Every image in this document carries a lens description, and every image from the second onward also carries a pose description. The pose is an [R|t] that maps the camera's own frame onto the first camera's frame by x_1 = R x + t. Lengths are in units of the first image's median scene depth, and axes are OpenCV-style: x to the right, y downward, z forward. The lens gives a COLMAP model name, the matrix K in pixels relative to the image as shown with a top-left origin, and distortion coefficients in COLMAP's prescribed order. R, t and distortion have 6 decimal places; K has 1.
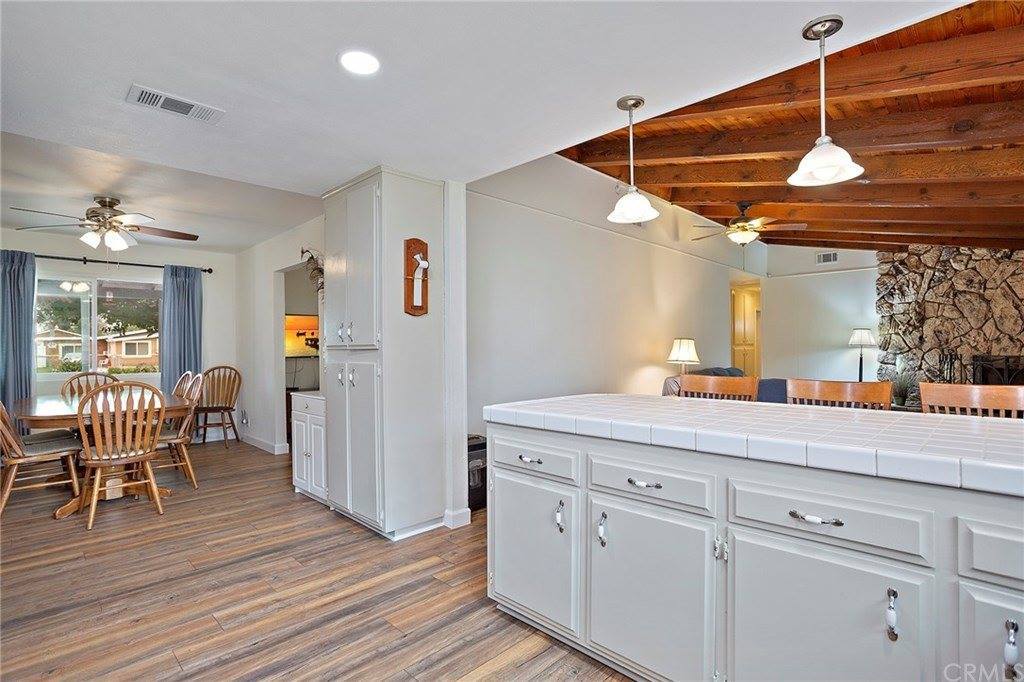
lens RADIAL K [[503.7, 0, 512.7], [0, 503.7, 349.1], [0, 0, 1]] dist [-0.016121, 0.004086]
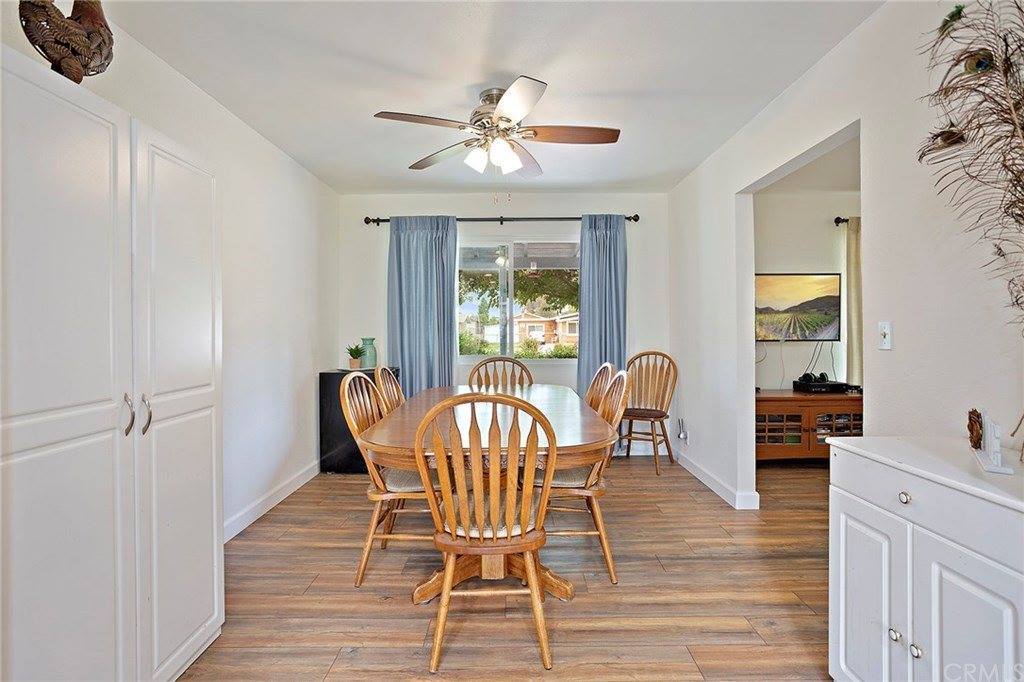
lens RADIAL K [[503.7, 0, 509.3], [0, 503.7, 334.1], [0, 0, 1]] dist [-0.016121, 0.004086]
pose [[0.707261, 0.007187, -0.706916, -0.234448], [0.001221, 0.999934, 0.011388, 0.001392], [0.706951, -0.008917, 0.707206, 0.379925]]
